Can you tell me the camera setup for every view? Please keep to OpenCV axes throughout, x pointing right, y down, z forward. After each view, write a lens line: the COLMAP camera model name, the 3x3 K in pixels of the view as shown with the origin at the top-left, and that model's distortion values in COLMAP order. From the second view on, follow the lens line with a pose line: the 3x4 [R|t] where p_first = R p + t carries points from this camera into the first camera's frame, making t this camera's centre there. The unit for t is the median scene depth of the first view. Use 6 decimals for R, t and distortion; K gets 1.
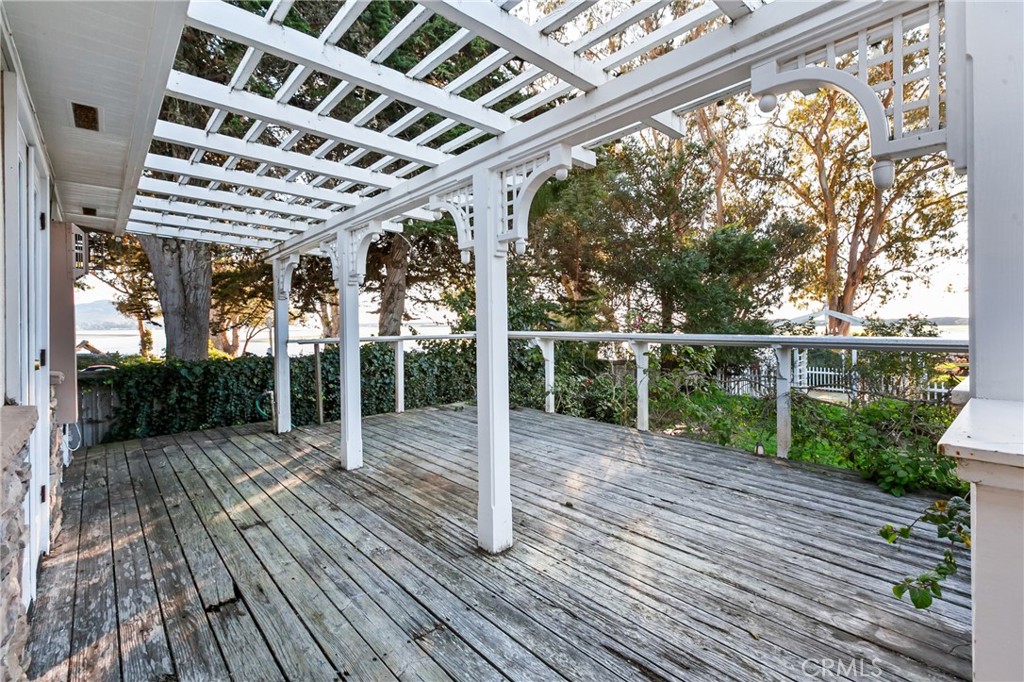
lens RADIAL K [[464.3, 0, 512.8], [0, 464.3, 339.4], [0, 0, 1]] dist [0.003039, -0.001506]
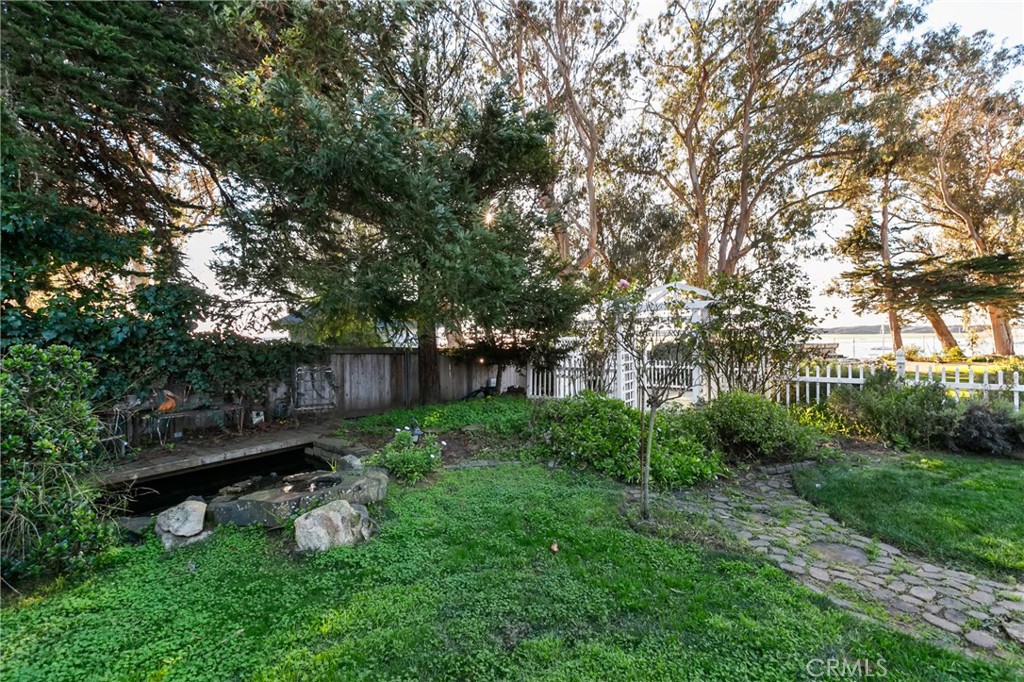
lens RADIAL K [[464.3, 0, 512.1], [0, 464.3, 338.1], [0, 0, 1]] dist [0.003039, -0.001506]
pose [[0.981398, 0.005994, 0.191890, 0.108522], [-0.002186, 0.999797, -0.020052, 0.018213], [-0.191971, 0.019259, 0.981212, 0.125605]]
